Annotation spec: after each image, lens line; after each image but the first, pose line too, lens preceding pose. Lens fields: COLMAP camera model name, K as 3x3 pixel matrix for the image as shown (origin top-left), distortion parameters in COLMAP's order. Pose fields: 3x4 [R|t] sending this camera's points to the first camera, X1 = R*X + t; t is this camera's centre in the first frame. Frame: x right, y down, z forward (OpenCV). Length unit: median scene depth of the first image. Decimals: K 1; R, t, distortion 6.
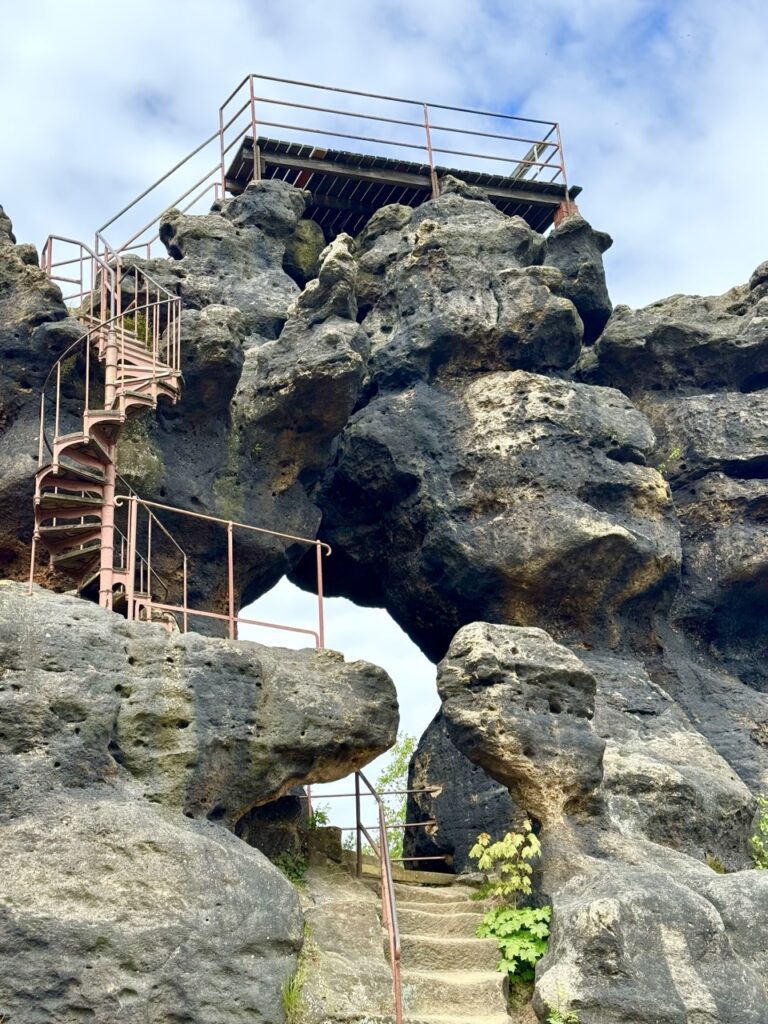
lens RADIAL K [[1404.1, 0, 361.2], [0, 1404.1, 507.9], [0, 0, 1]] dist [0.115724, 0.000000]
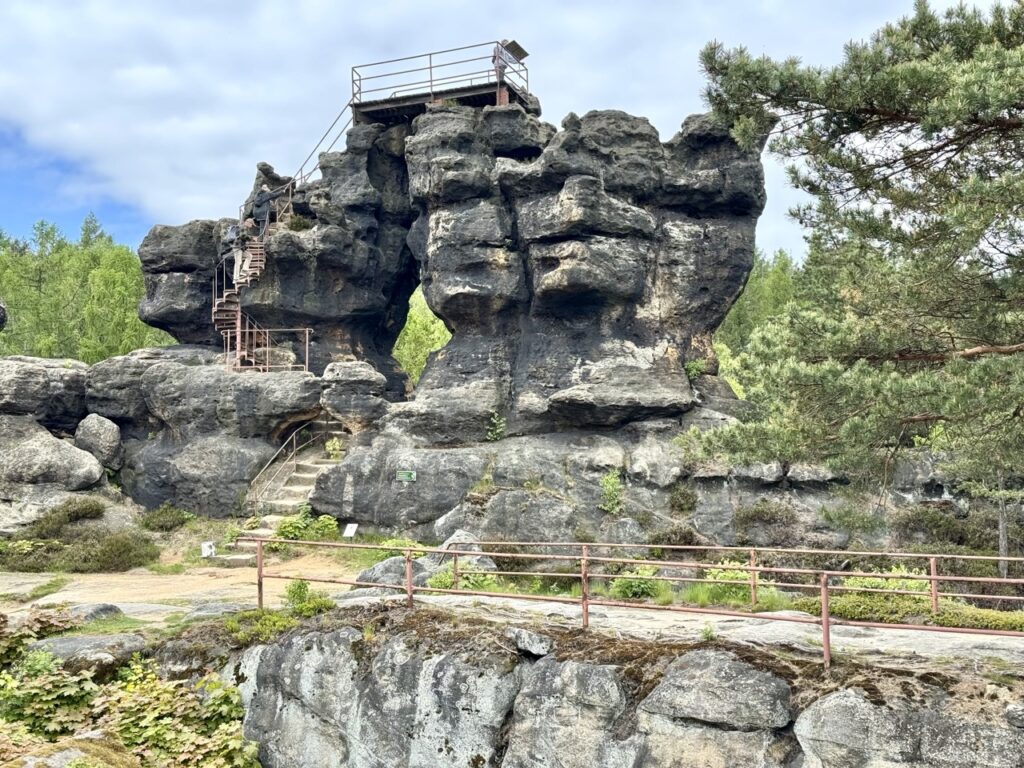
lens RADIAL K [[1404.1, 0, 512.8], [0, 1404.1, 388.4], [0, 0, 1]] dist [0.115724, 0.000000]
pose [[0.739640, -0.018997, -0.672734, 1.675963], [0.240280, 0.941176, 0.237600, -0.334828], [0.628648, -0.337382, 0.700696, -0.533037]]
